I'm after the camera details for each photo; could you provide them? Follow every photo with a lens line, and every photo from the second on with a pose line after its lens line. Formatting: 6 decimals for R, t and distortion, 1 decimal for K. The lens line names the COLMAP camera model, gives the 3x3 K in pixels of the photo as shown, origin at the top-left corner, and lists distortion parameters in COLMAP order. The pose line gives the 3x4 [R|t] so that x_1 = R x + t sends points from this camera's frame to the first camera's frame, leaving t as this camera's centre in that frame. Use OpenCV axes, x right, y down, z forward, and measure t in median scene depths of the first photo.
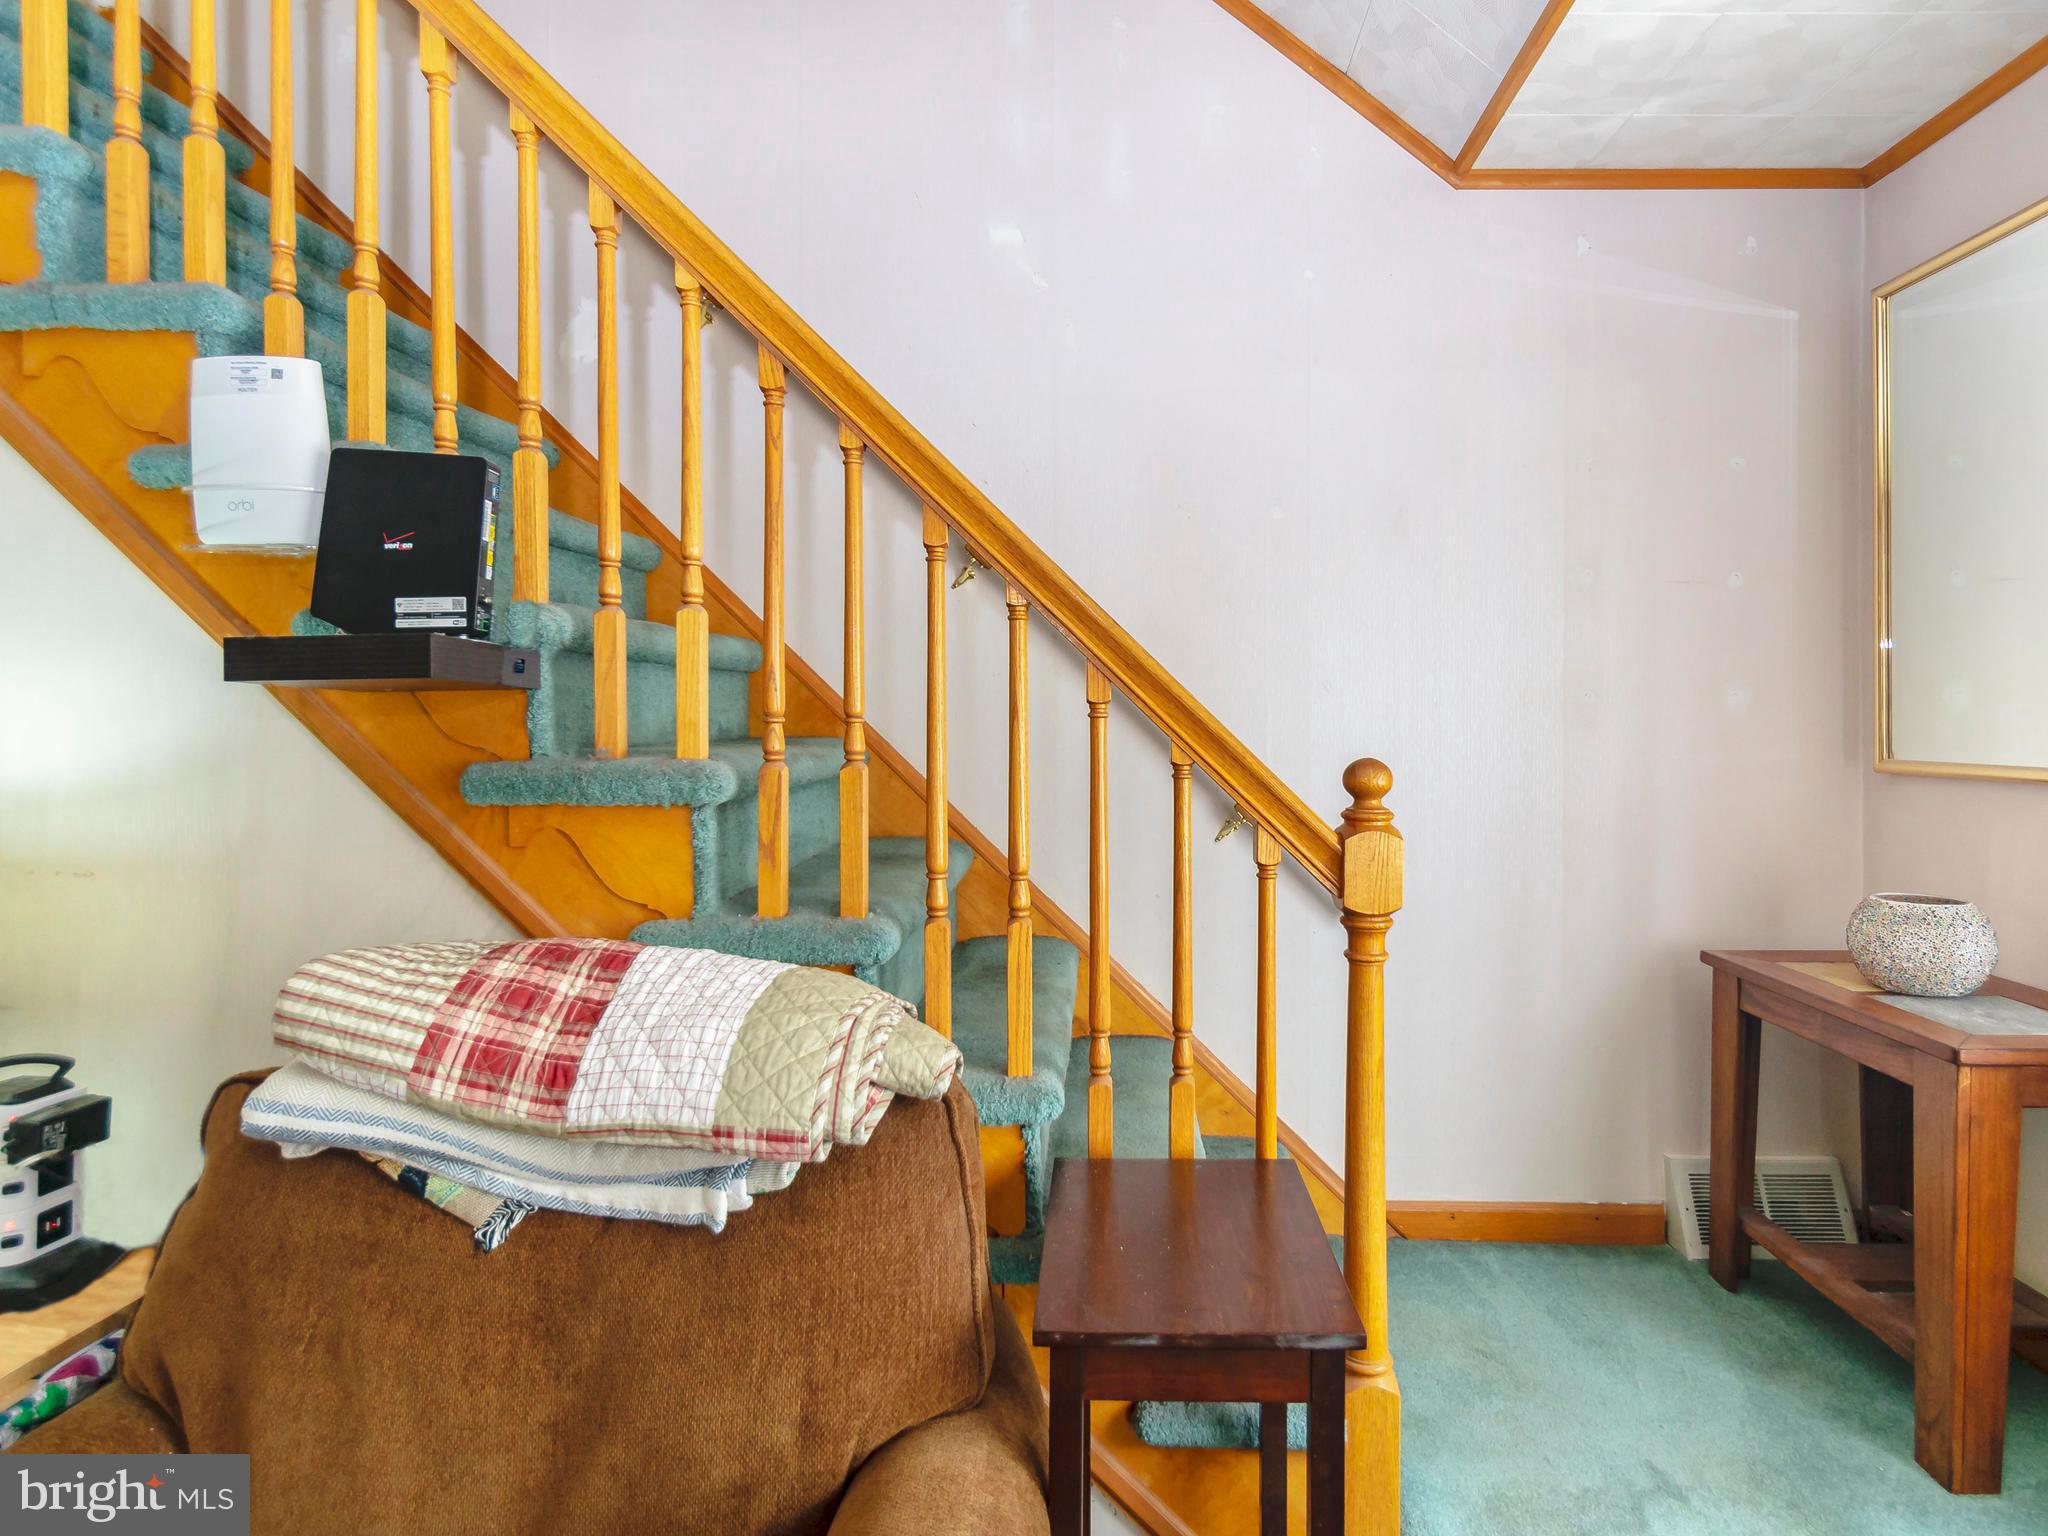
lens RADIAL K [[1098.2, 0, 1051.4], [0, 1098.2, 756.1], [0, 0, 1]] dist [0.001688, 0.002011]
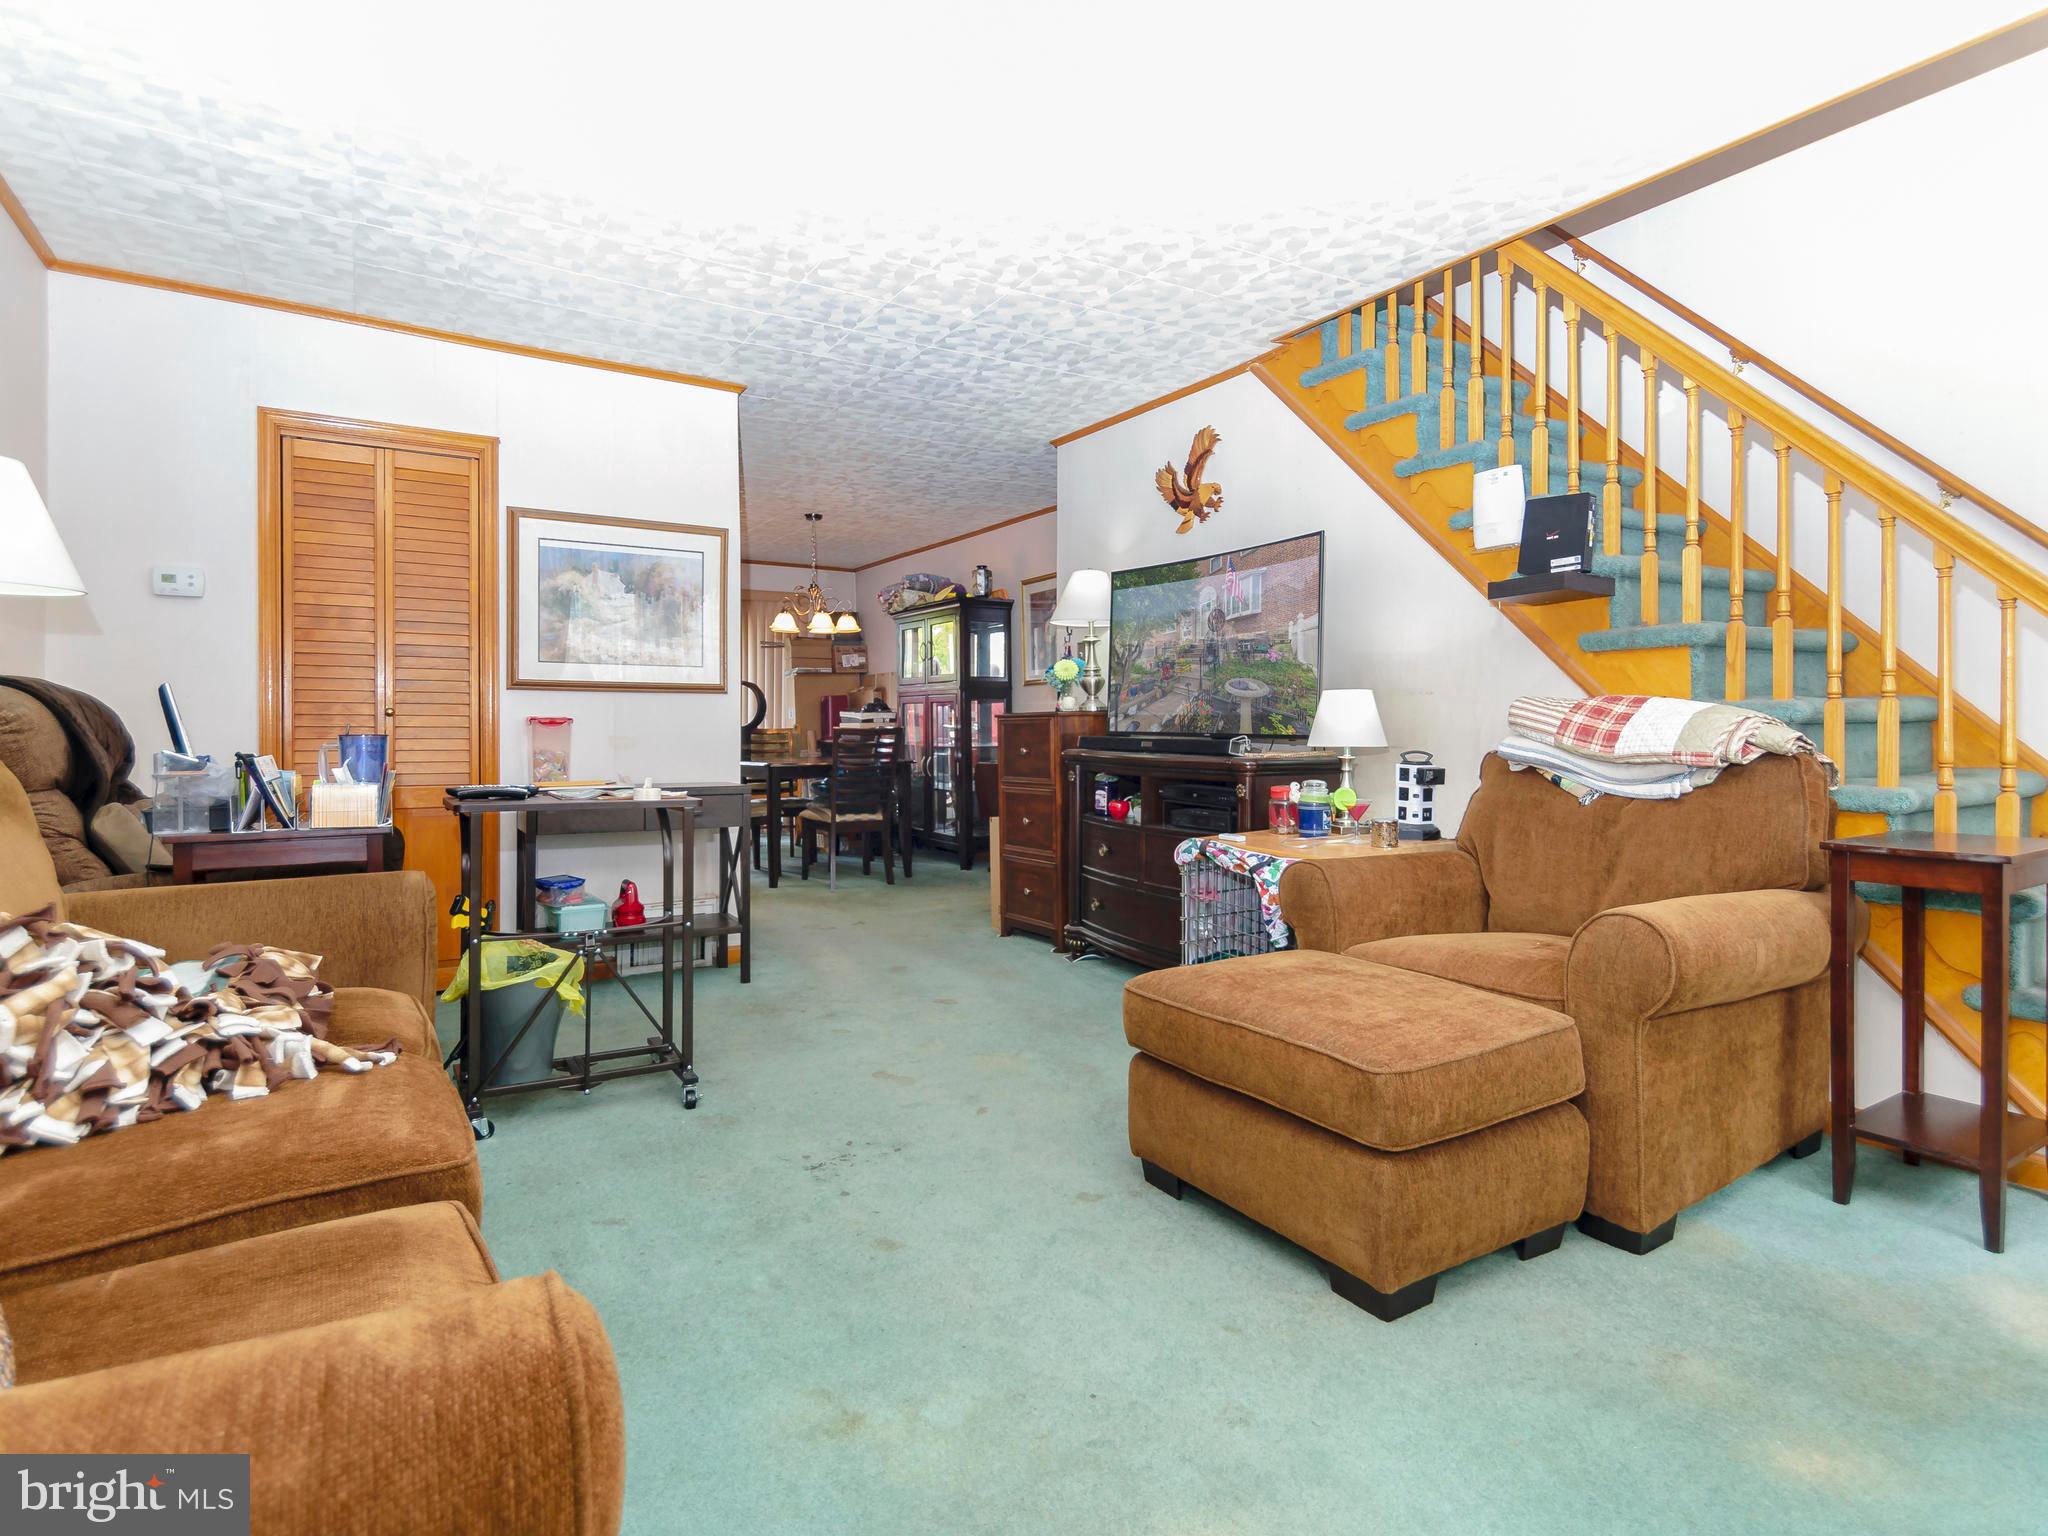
lens RADIAL K [[1098.2, 0, 1051.4], [0, 1098.2, 756.1], [0, 0, 1]] dist [0.001688, 0.002011]
pose [[0.577139, 0.007937, -0.816607, 0.726408], [-0.005892, 0.999967, 0.005555, 0.275723], [0.816625, 0.001605, 0.577167, -1.258216]]
